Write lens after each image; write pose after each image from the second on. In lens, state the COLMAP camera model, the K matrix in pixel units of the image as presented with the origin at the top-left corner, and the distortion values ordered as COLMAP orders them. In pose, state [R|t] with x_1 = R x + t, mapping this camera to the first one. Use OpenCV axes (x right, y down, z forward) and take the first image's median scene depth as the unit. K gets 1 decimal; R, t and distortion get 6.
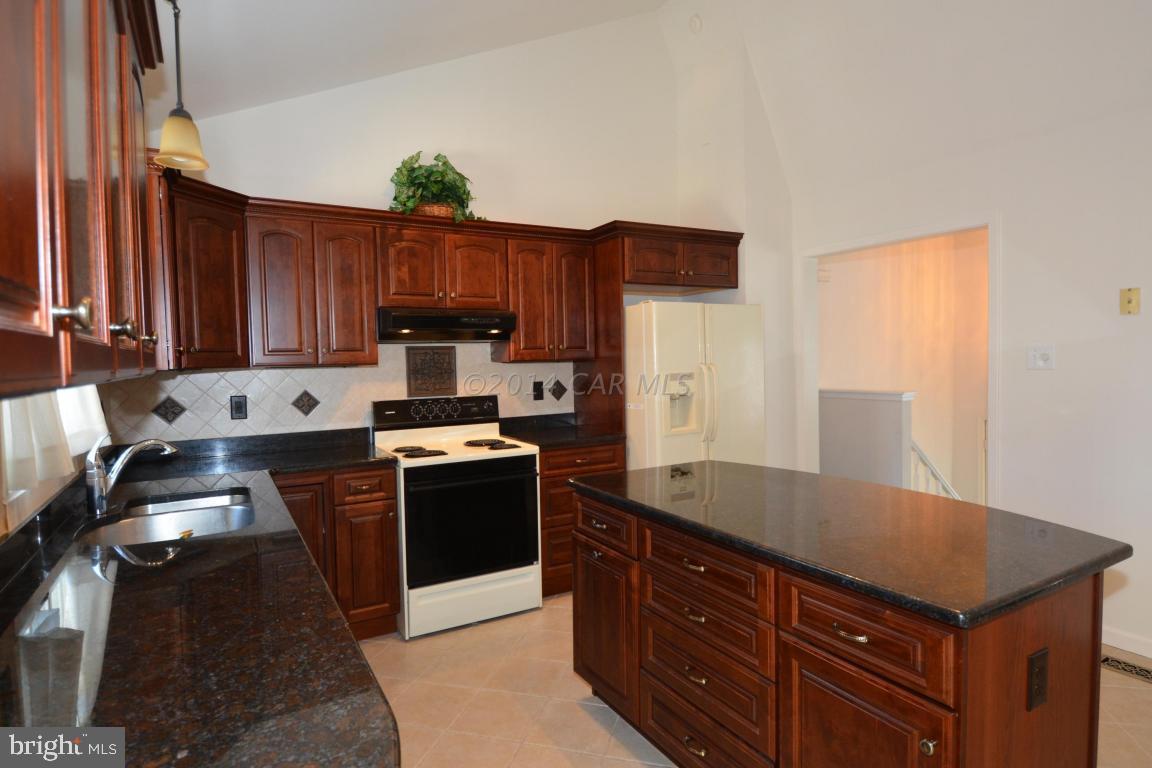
lens RADIAL K [[632.5, 0, 579.9], [0, 632.5, 379.7], [0, 0, 1]] dist [0.005534, 0.000276]
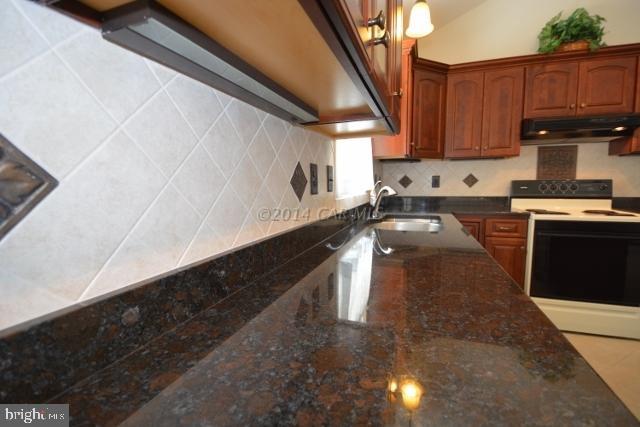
lens RADIAL K [[280.4, 0, 321.5], [0, 280.4, 215.0], [0, 0, 1]] dist [-0.000860, -0.012521]
pose [[0.646036, 0.096311, -0.757207, -0.086338], [-0.027263, 0.994286, 0.103205, 0.062169], [0.762820, -0.046030, 0.644970, 0.139729]]
